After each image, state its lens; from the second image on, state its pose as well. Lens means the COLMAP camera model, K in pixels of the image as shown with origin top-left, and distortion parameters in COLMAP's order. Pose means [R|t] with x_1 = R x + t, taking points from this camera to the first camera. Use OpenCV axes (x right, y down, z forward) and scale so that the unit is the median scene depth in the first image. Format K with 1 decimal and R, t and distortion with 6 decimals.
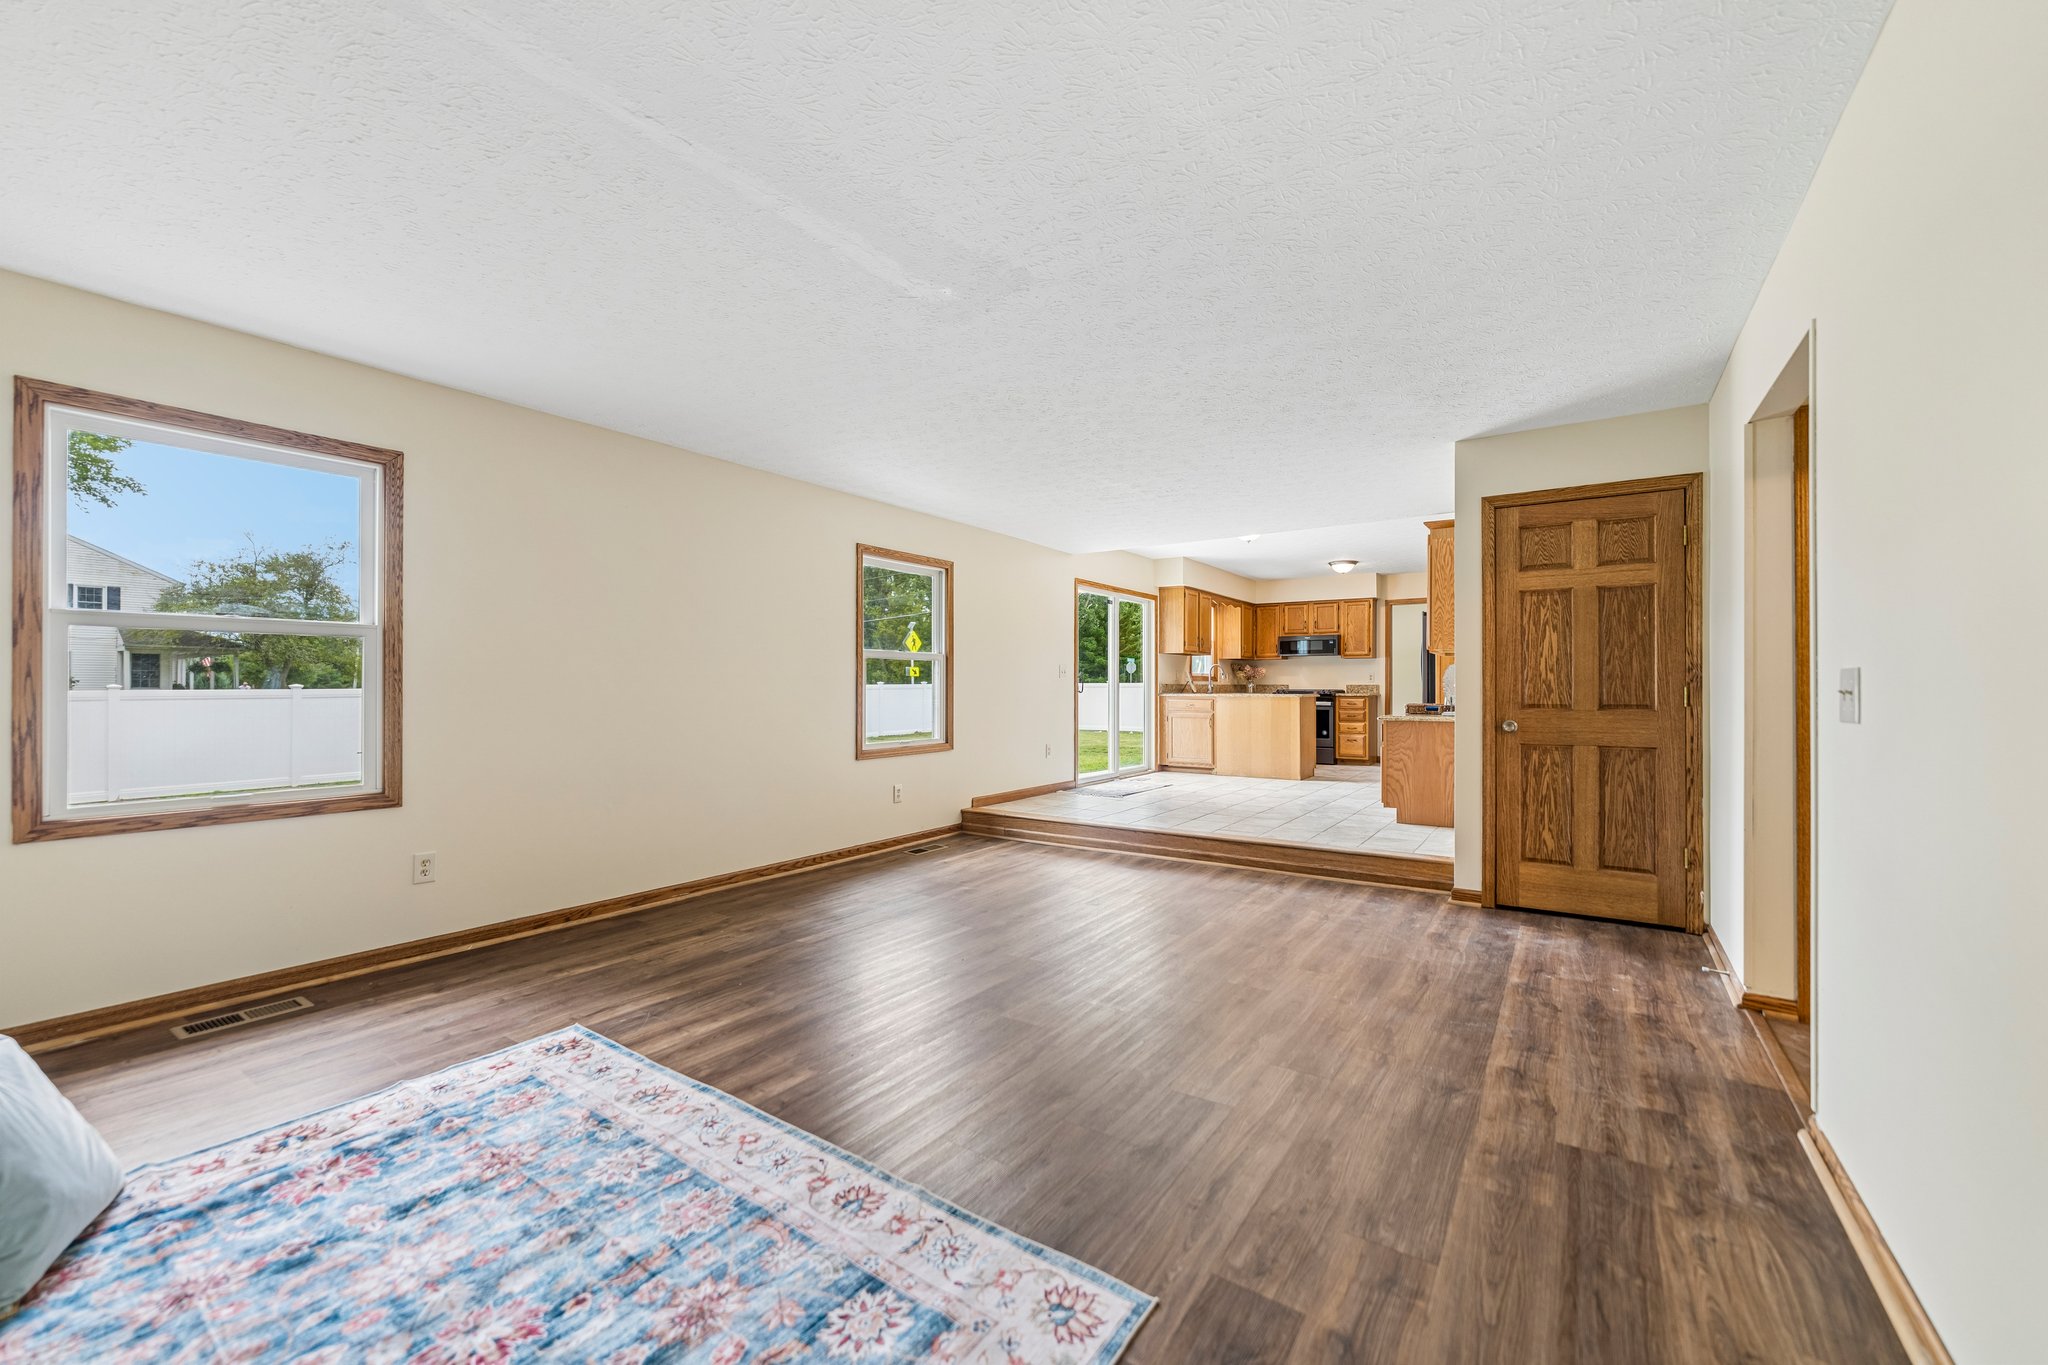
lens RADIAL K [[818.9, 0, 1004.6], [0, 818.9, 681.0], [0, 0, 1]] dist [-0.006406, 0.000678]
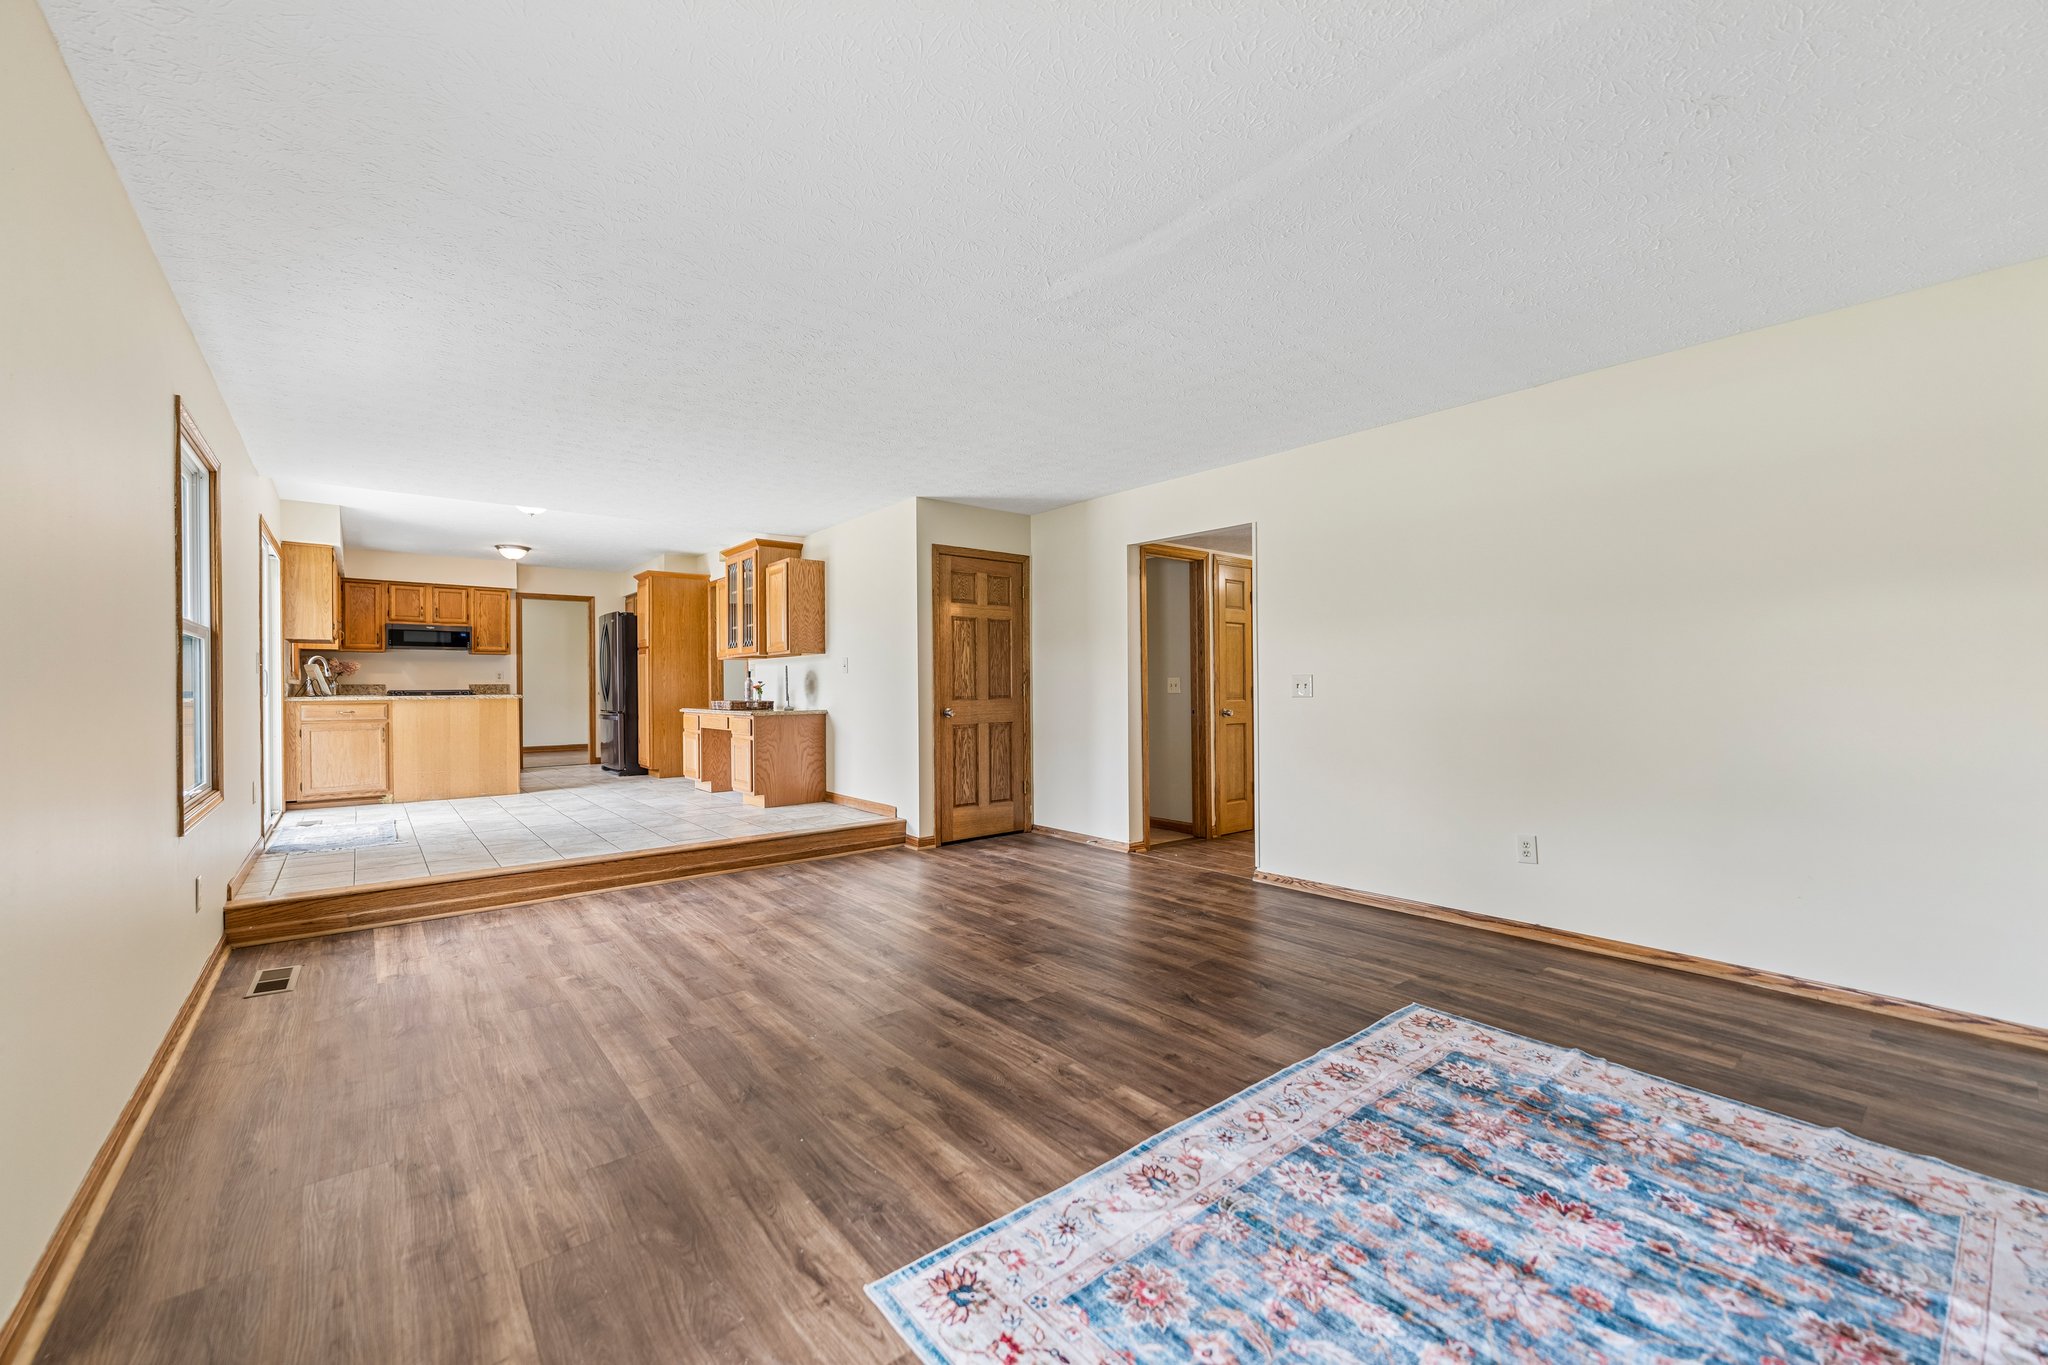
lens RADIAL K [[818.9, 0, 1030.9], [0, 818.9, 683.3], [0, 0, 1]] dist [-0.006406, 0.000678]
pose [[0.263459, -0.001214, 0.964670, -0.687845], [-0.002170, 0.999996, 0.001851, 0.002268], [-0.964668, -0.002581, 0.263455, 0.494014]]
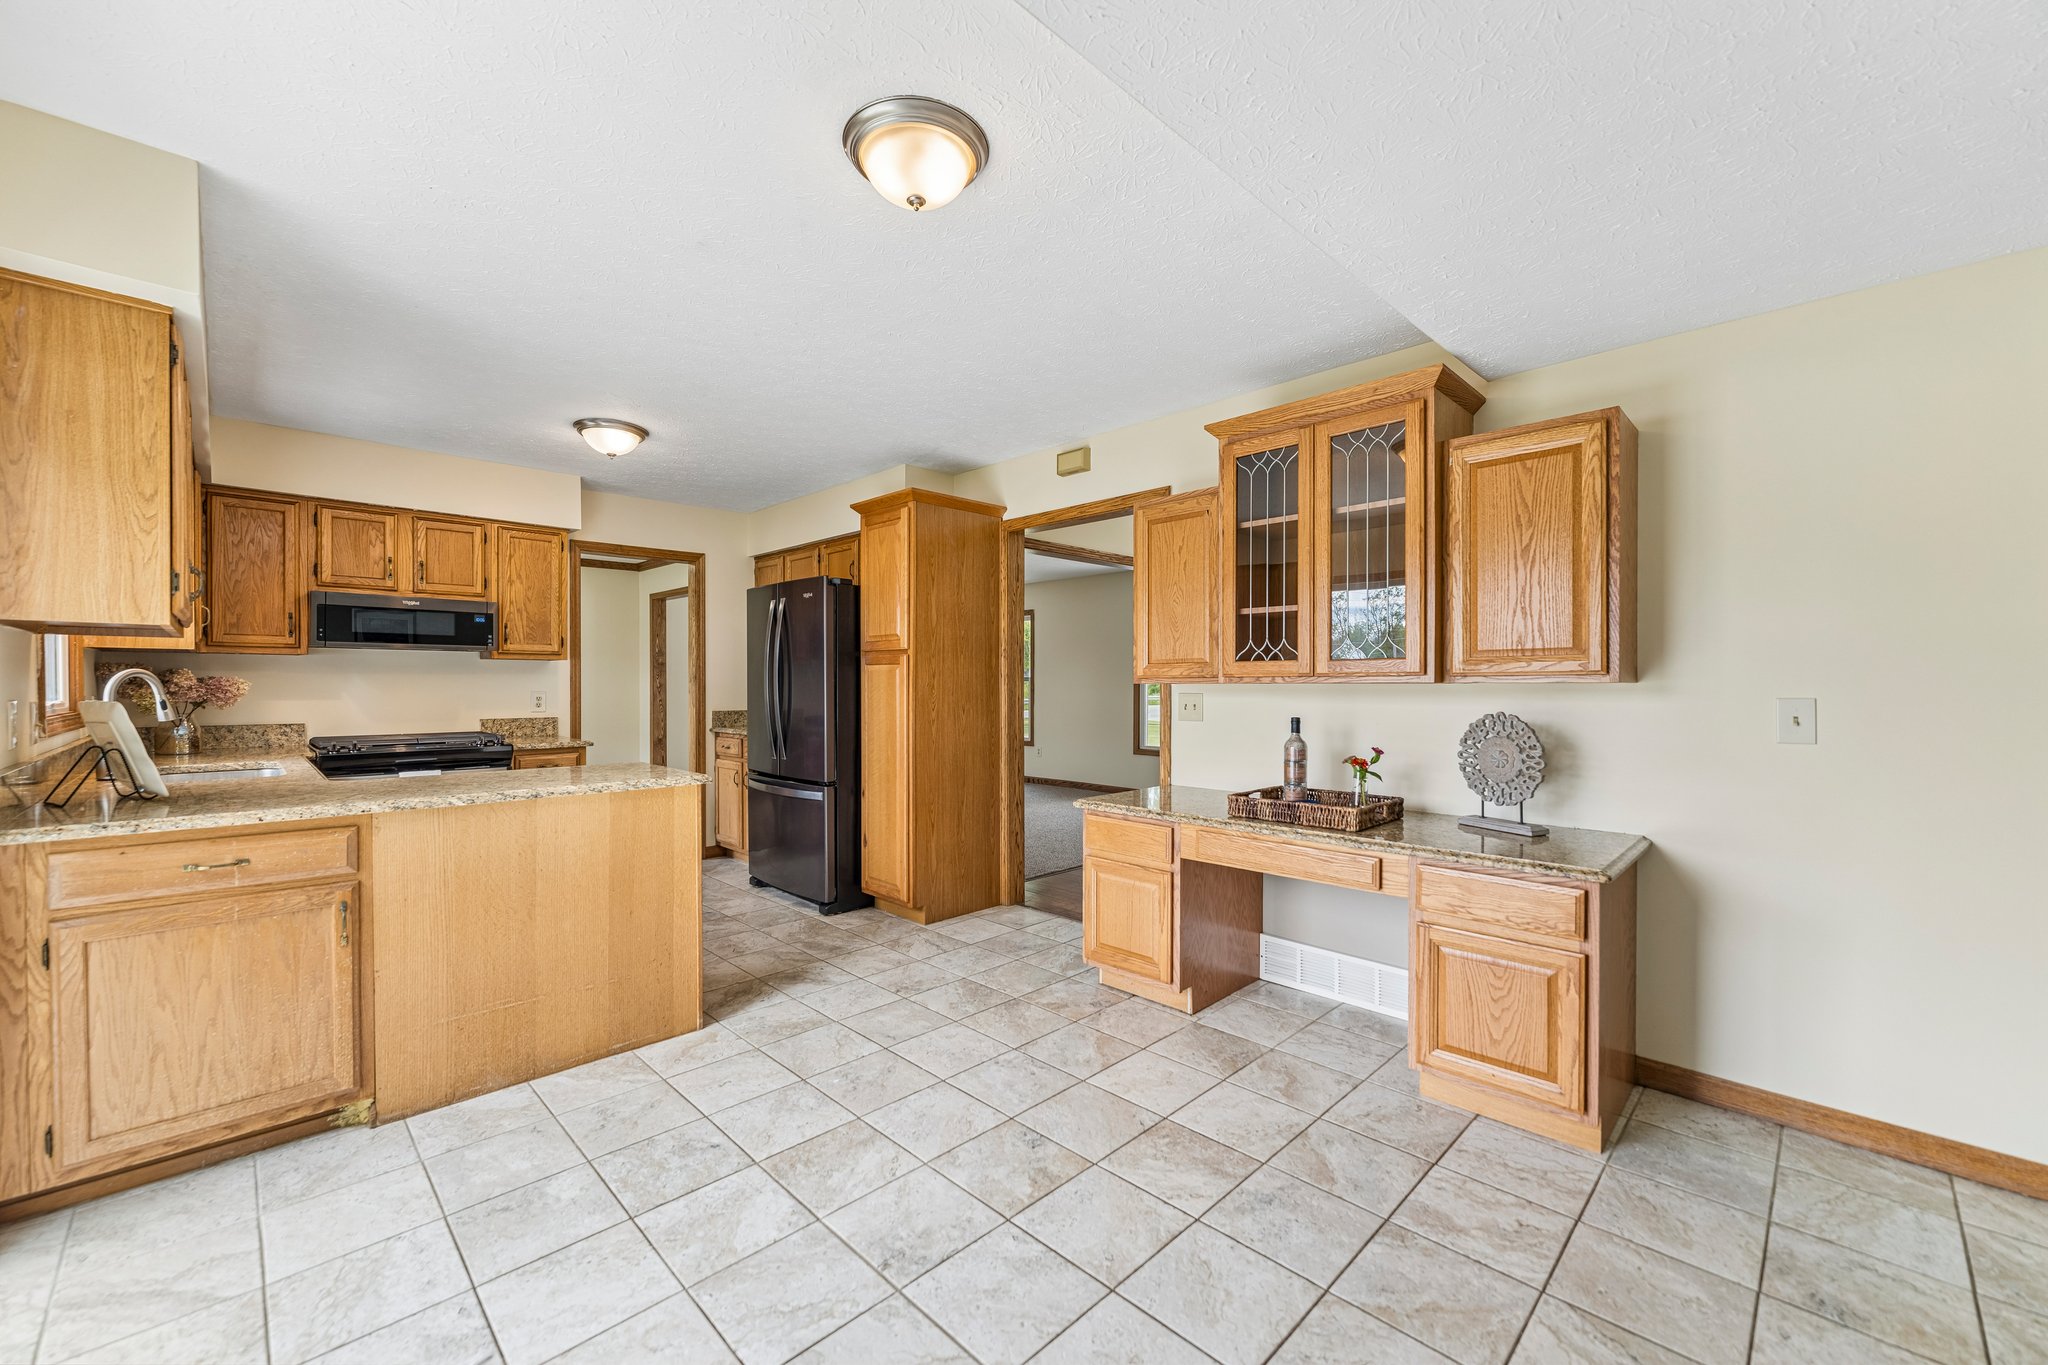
lens RADIAL K [[818.9, 0, 1020.3], [0, 818.9, 689.8], [0, 0, 1]] dist [-0.006406, 0.000678]
pose [[0.183484, -0.009933, 0.982973, 0.111223], [-0.010391, 0.999873, 0.012044, -0.049569], [-0.982968, -0.012424, 0.183357, 1.651985]]
